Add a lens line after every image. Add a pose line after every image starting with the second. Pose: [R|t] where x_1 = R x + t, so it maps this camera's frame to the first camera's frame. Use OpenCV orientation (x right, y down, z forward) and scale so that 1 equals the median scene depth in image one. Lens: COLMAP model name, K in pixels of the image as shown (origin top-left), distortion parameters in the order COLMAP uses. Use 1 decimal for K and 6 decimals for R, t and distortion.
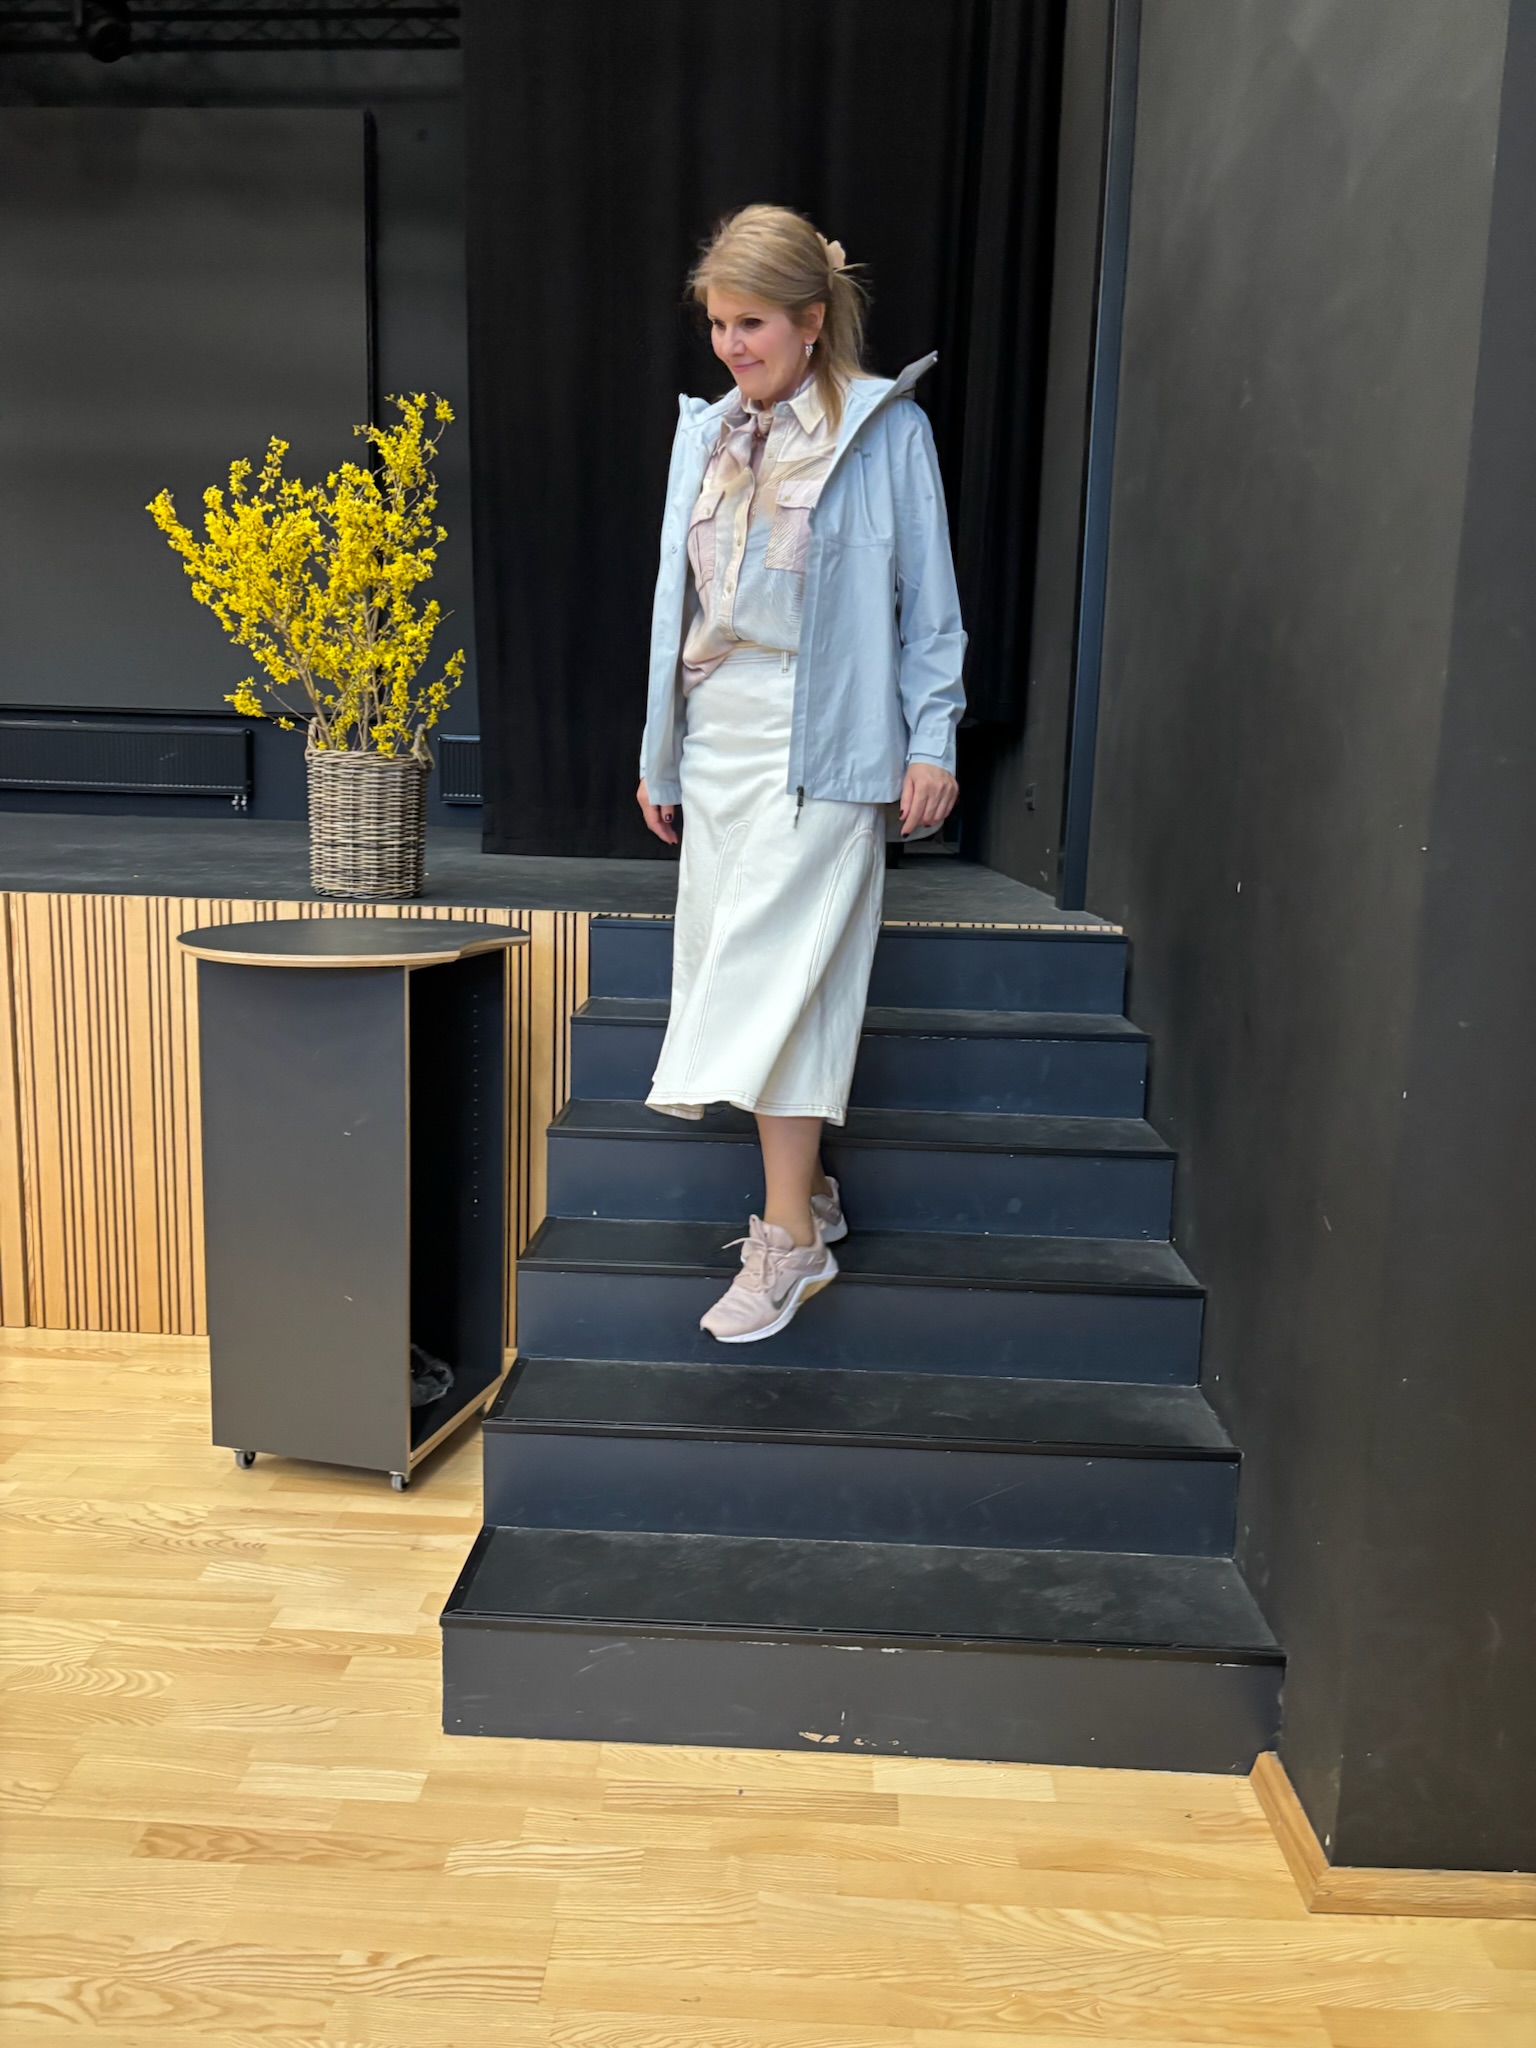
lens RADIAL K [[1522.4, 0, 815.8], [0, 1522.4, 1029.2], [0, 0, 1]] dist [0.009052, -0.000577]
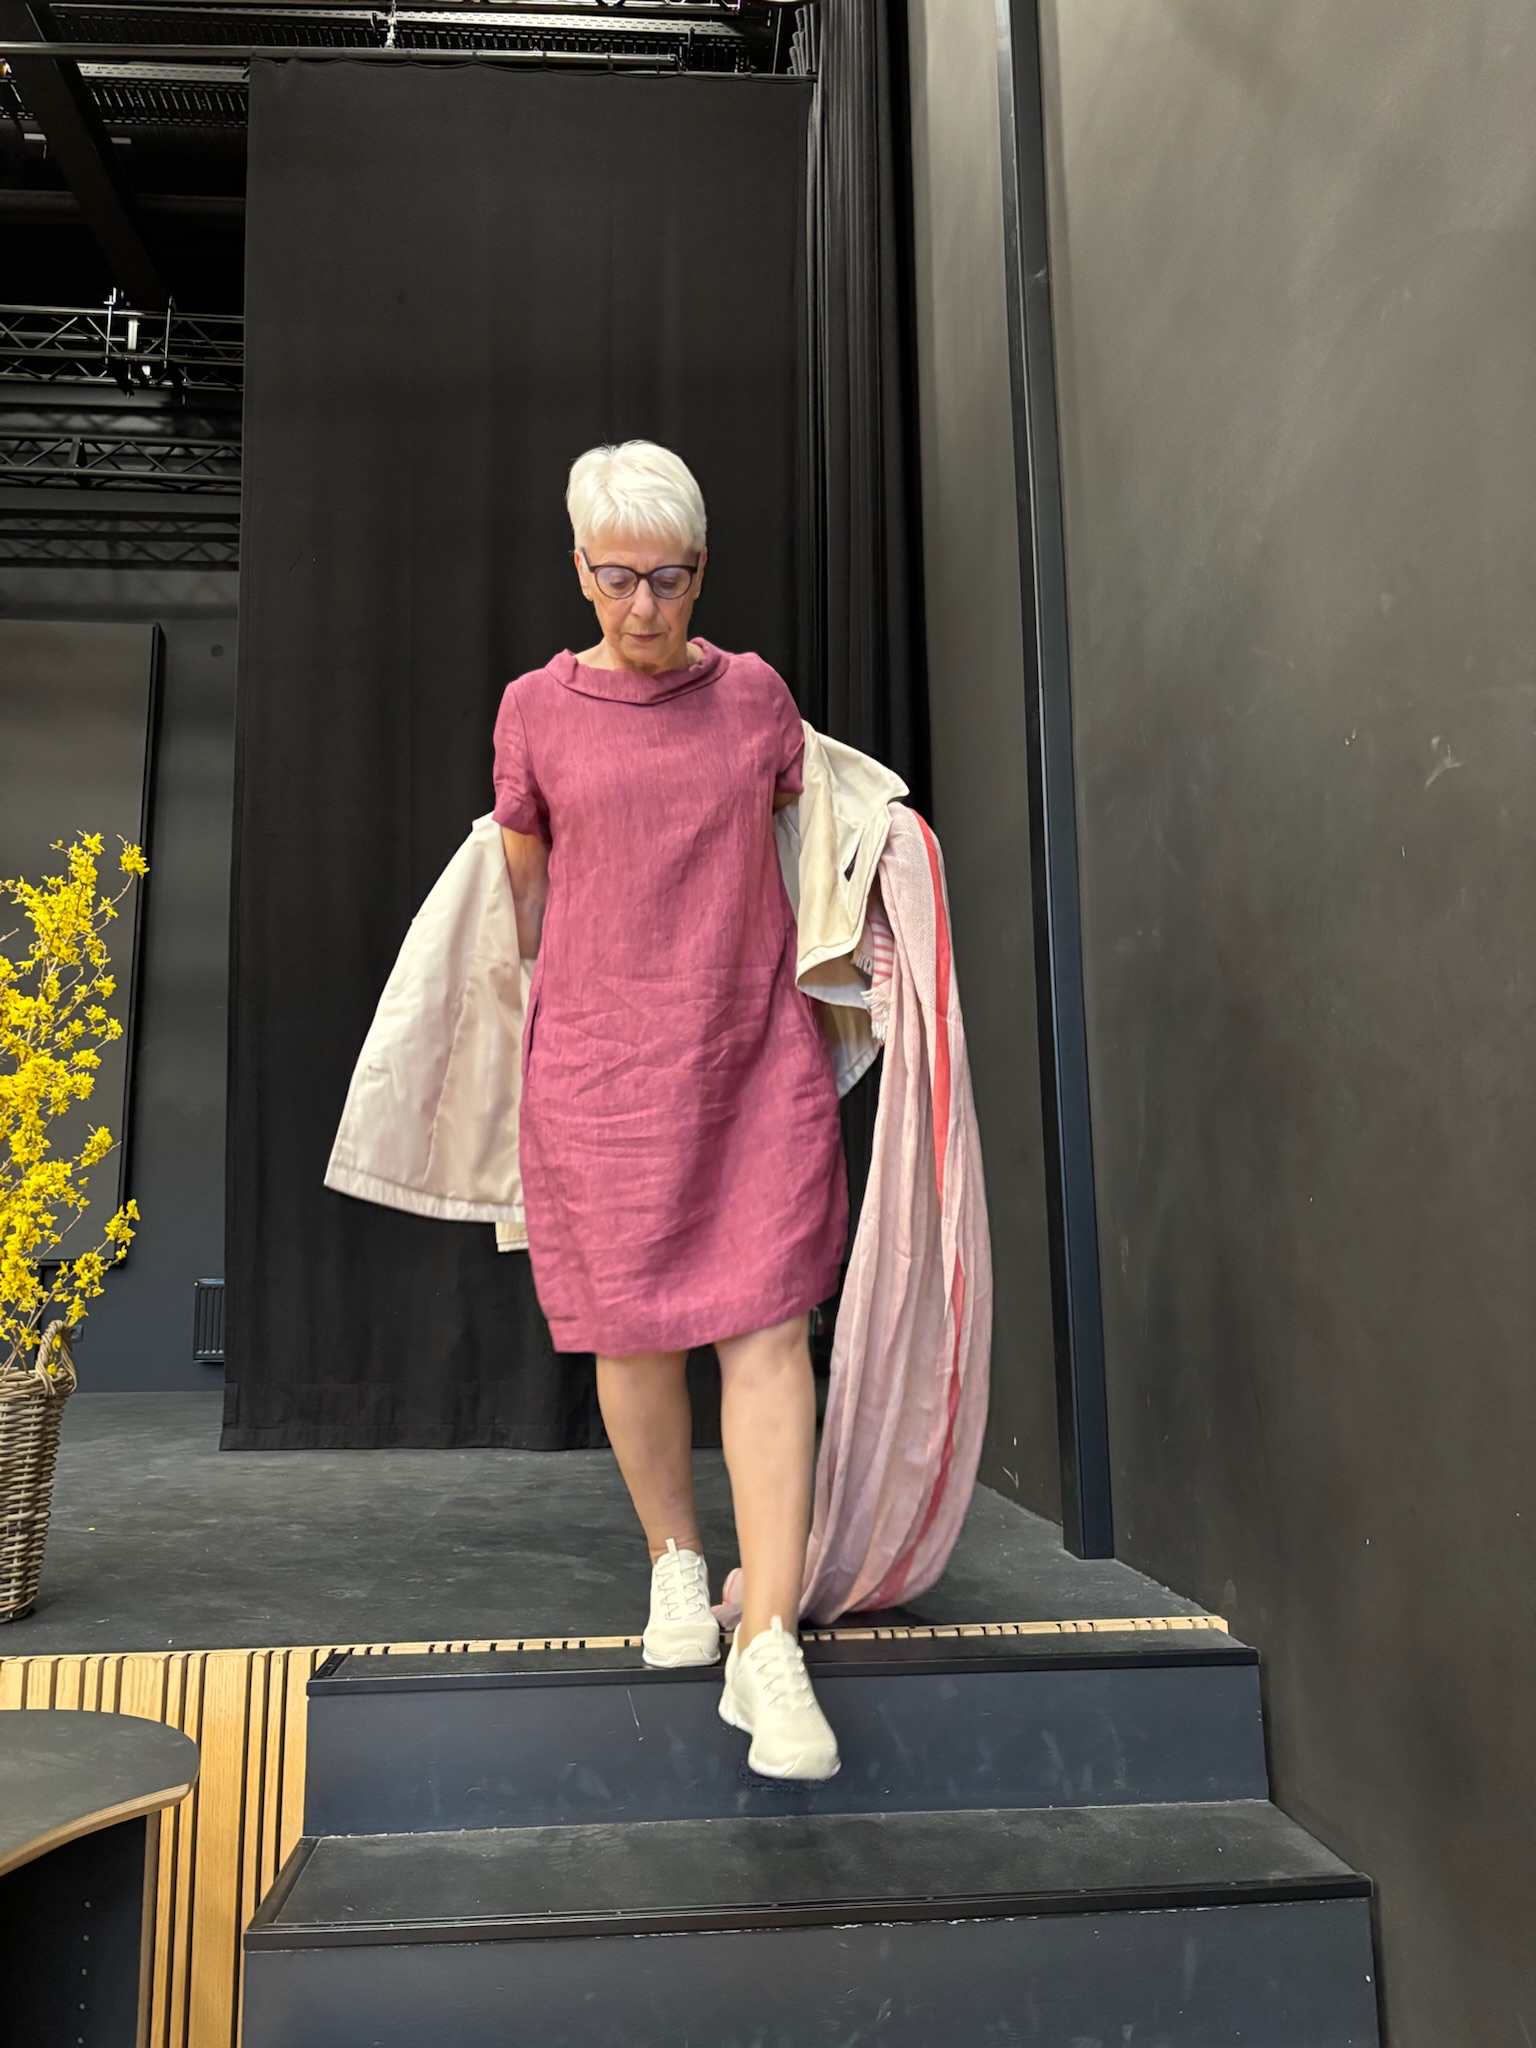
lens RADIAL K [[1522.4, 0, 815.8], [0, 1522.4, 1029.2], [0, 0, 1]] dist [0.009052, -0.000577]
pose [[0.992086, -0.021283, 0.123743, -0.026624], [0.059816, 0.946622, -0.316747, -0.098016], [-0.110396, 0.321642, 0.940404, 0.346251]]
